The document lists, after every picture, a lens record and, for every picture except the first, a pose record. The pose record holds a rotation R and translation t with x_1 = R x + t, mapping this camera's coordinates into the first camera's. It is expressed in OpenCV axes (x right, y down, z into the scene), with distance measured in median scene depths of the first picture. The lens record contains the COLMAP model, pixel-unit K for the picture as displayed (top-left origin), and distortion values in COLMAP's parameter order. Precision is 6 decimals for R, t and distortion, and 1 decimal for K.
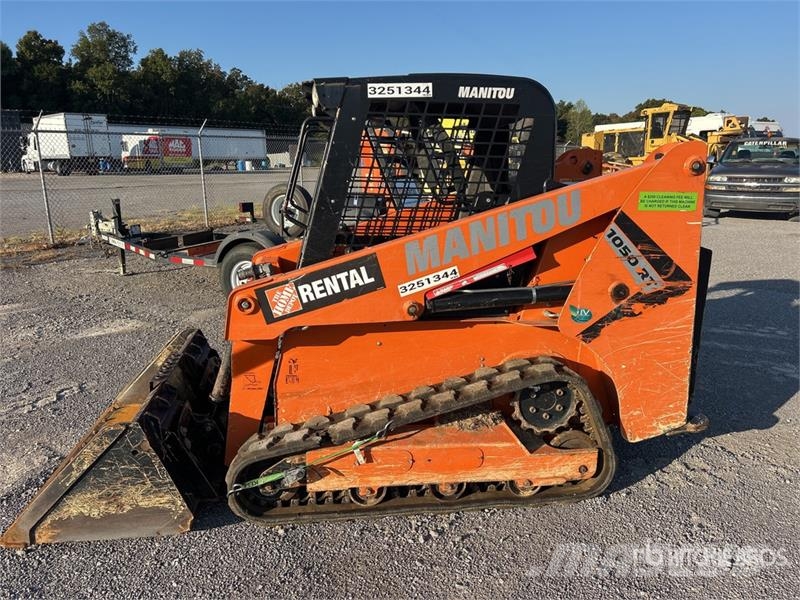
lens RADIAL K [[639.3, 0, 396.5], [0, 639.3, 325.3], [0, 0, 1]] dist [0.073630, -0.065254]
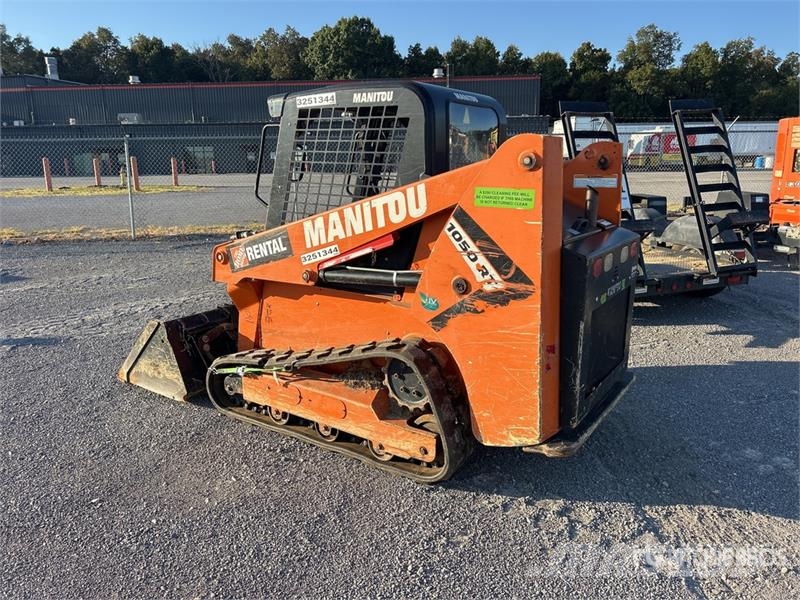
lens RADIAL K [[639.3, 0, 391.7], [0, 639.3, 319.1], [0, 0, 1]] dist [0.073630, -0.065254]
pose [[0.716876, 0.165391, -0.677299, 0.944070], [-0.169589, 0.983644, 0.060699, -0.042787], [0.676260, 0.071349, 0.733199, 0.193071]]
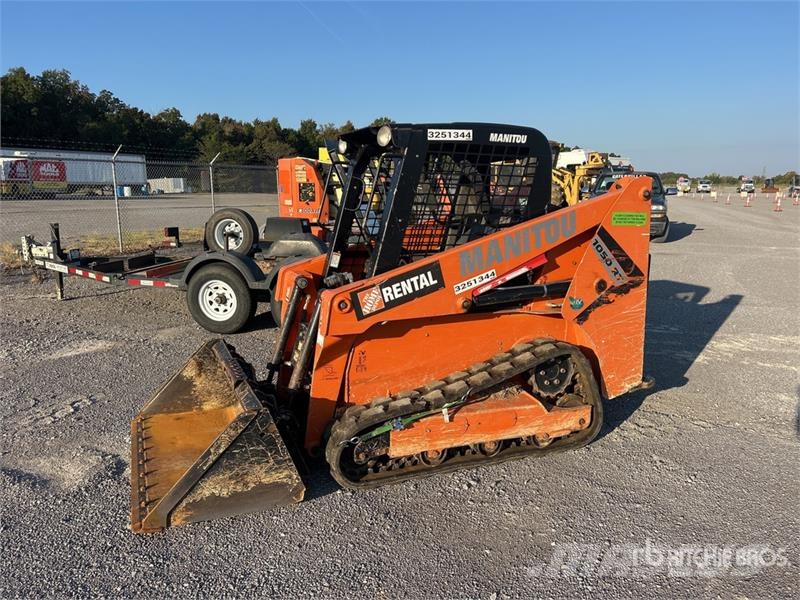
lens RADIAL K [[639.3, 0, 404.9], [0, 639.3, 317.7], [0, 0, 1]] dist [0.073630, -0.065254]
pose [[0.961413, -0.049350, 0.270648, -0.410775], [0.062692, 0.997196, -0.040872, 0.044013], [-0.267872, 0.056262, 0.961810, -0.178896]]
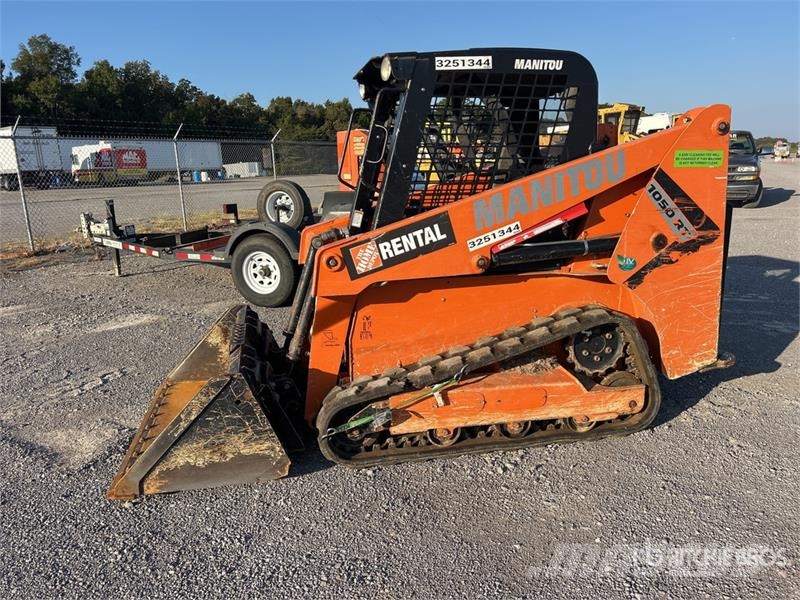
lens RADIAL K [[639.3, 0, 406.5], [0, 639.3, 320.4], [0, 0, 1]] dist [0.073630, -0.065254]
pose [[0.996051, -0.045017, 0.076527, -0.179691], [0.046428, 0.998781, -0.016750, 0.082065], [-0.075680, 0.020237, 0.996927, -0.078731]]
